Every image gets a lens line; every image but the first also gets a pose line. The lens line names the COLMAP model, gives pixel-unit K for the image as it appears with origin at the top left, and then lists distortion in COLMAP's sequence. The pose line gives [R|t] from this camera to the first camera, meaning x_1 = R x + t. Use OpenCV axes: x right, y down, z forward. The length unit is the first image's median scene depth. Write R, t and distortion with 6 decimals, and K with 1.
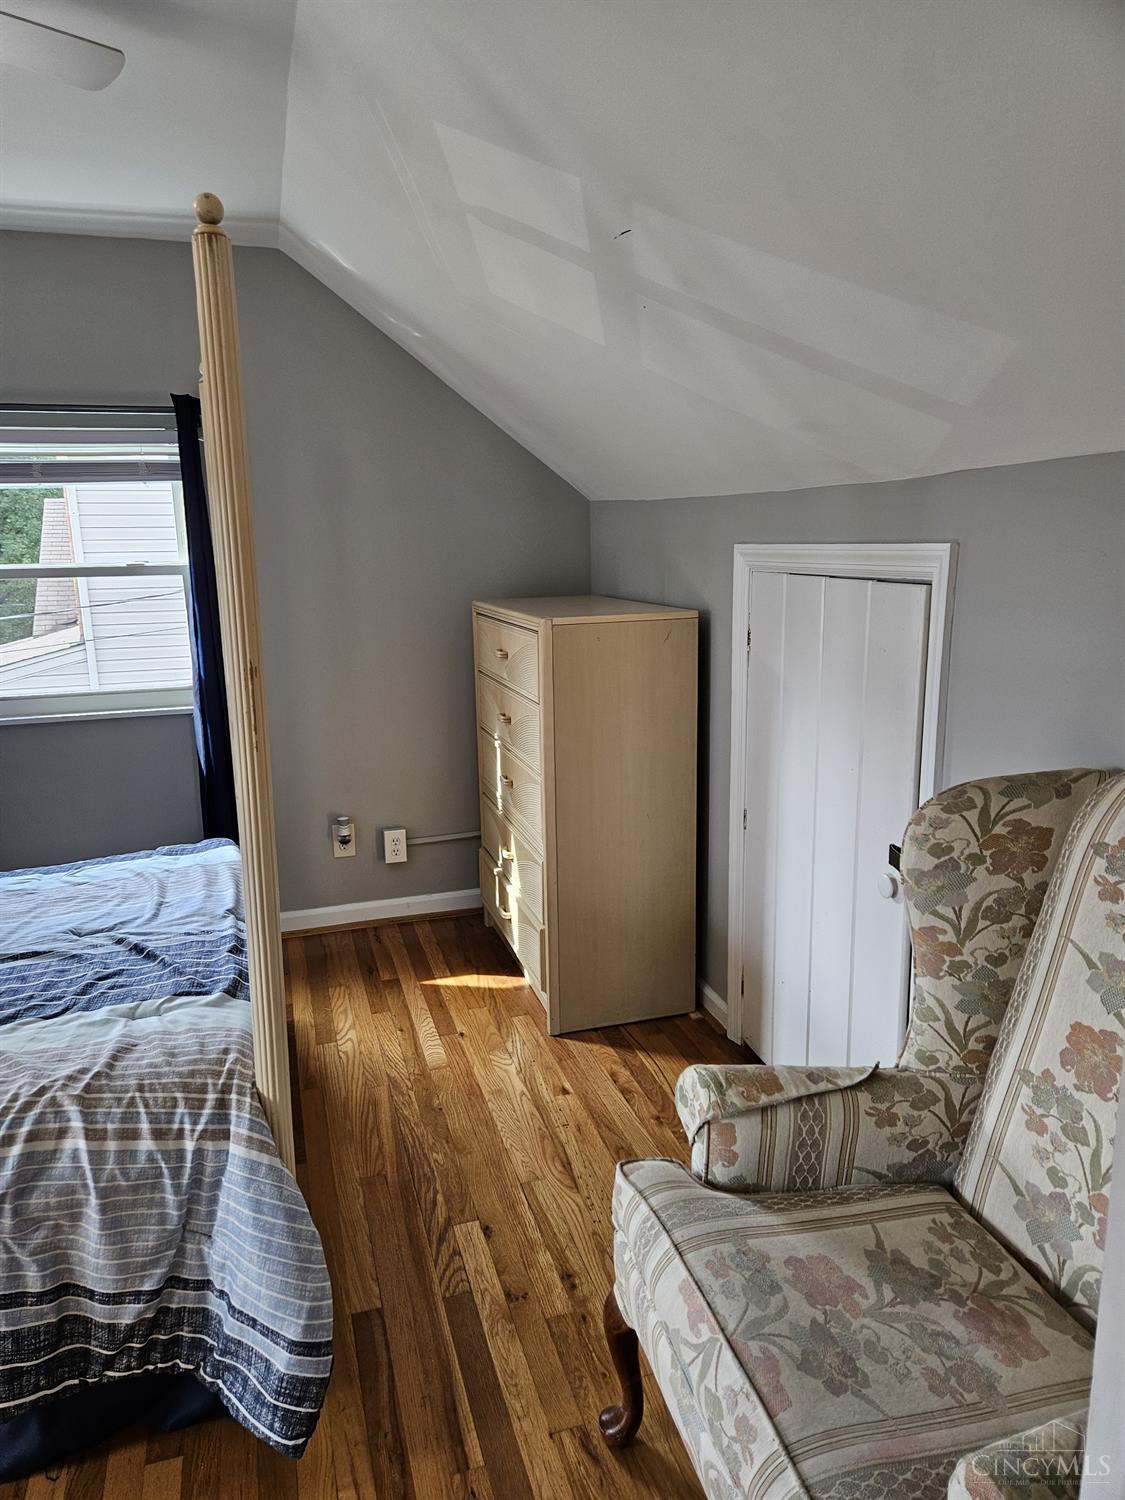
lens RADIAL K [[994.9, 0, 562.5], [0, 994.9, 750.0], [0, 0, 1]] dist [0.104422, -0.108871]
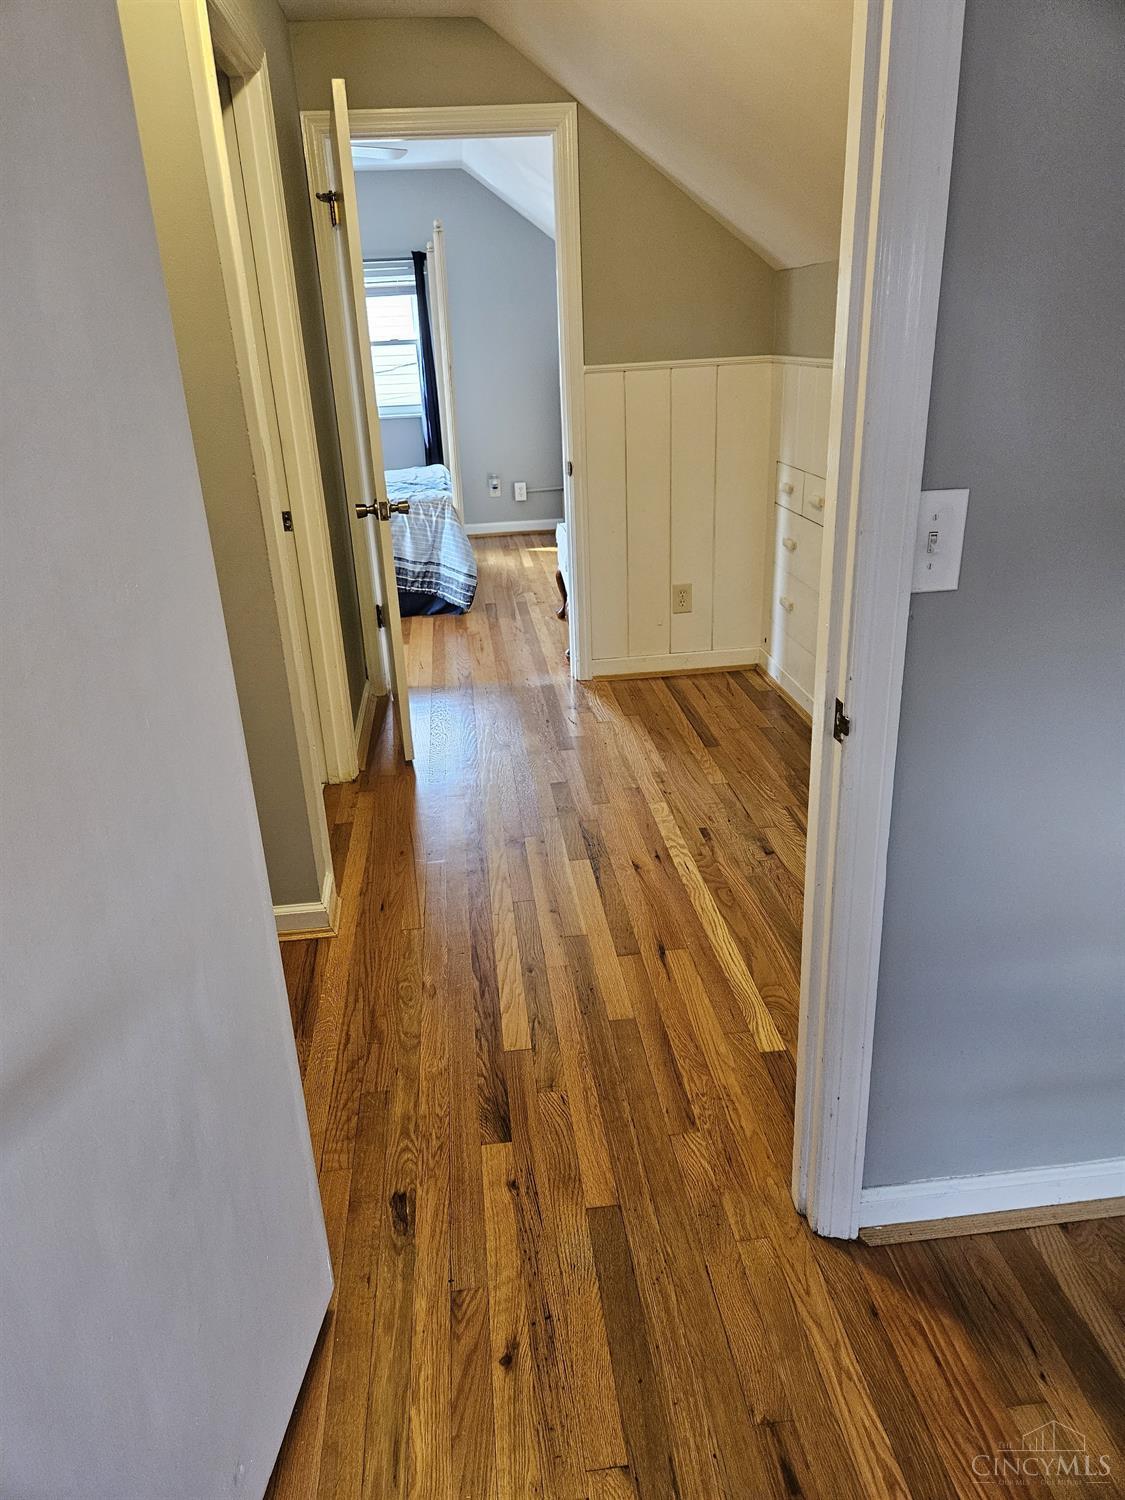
lens RADIAL K [[972.9, 0, 562.5], [0, 972.9, 750.0], [0, 0, 1]] dist [0.008887, -0.001370]
pose [[0.982649, 0.052939, -0.177759, 0.638440], [-0.015185, 0.978146, 0.207363, 0.451510], [0.184852, -0.201066, 0.961978, -2.093939]]
